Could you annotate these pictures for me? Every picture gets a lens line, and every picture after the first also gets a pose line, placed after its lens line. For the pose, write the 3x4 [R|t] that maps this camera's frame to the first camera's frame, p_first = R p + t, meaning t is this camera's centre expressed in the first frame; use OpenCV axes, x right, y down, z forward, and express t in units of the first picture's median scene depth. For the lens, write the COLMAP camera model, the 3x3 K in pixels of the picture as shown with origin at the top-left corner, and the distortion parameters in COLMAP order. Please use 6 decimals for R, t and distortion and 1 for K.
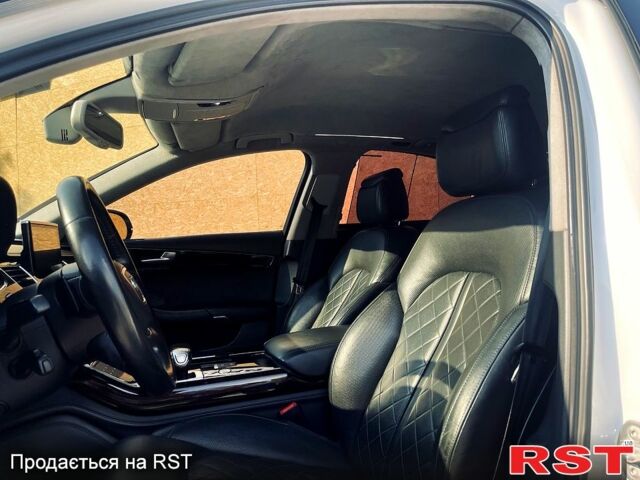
lens RADIAL K [[479.7, 0, 324.1], [0, 479.7, 234.7], [0, 0, 1]] dist [0.020229, -0.041284]
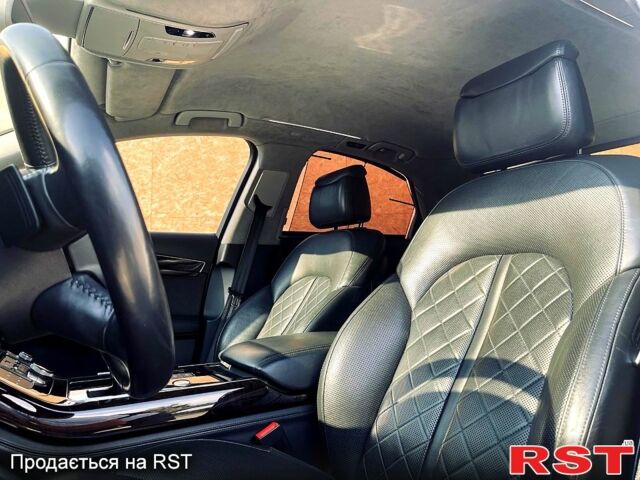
lens RADIAL K [[479.7, 0, 321.2], [0, 479.7, 245.4], [0, 0, 1]] dist [0.020229, -0.041284]
pose [[0.970462, 0.052726, 0.235420, -0.164210], [-0.036798, 0.996758, -0.071549, 0.105433], [-0.238429, 0.060773, 0.969256, 0.196535]]
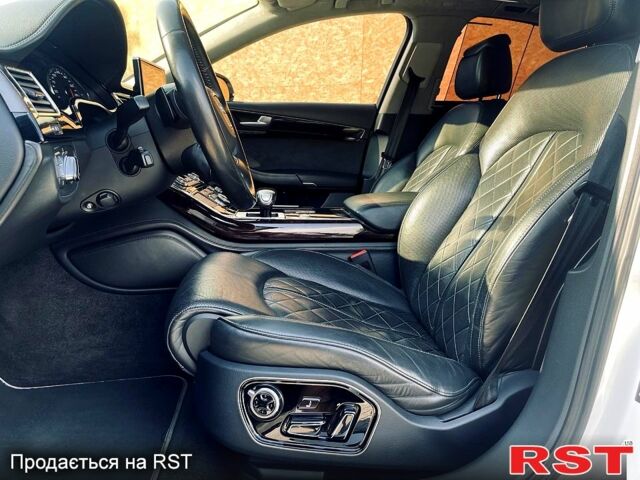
lens RADIAL K [[479.7, 0, 323.9], [0, 479.7, 244.4], [0, 0, 1]] dist [0.020229, -0.041284]
pose [[0.974712, 0.111375, -0.193731, 0.050160], [-0.065958, 0.971711, 0.226776, 0.086469], [0.213508, -0.208263, 0.954485, -0.043949]]
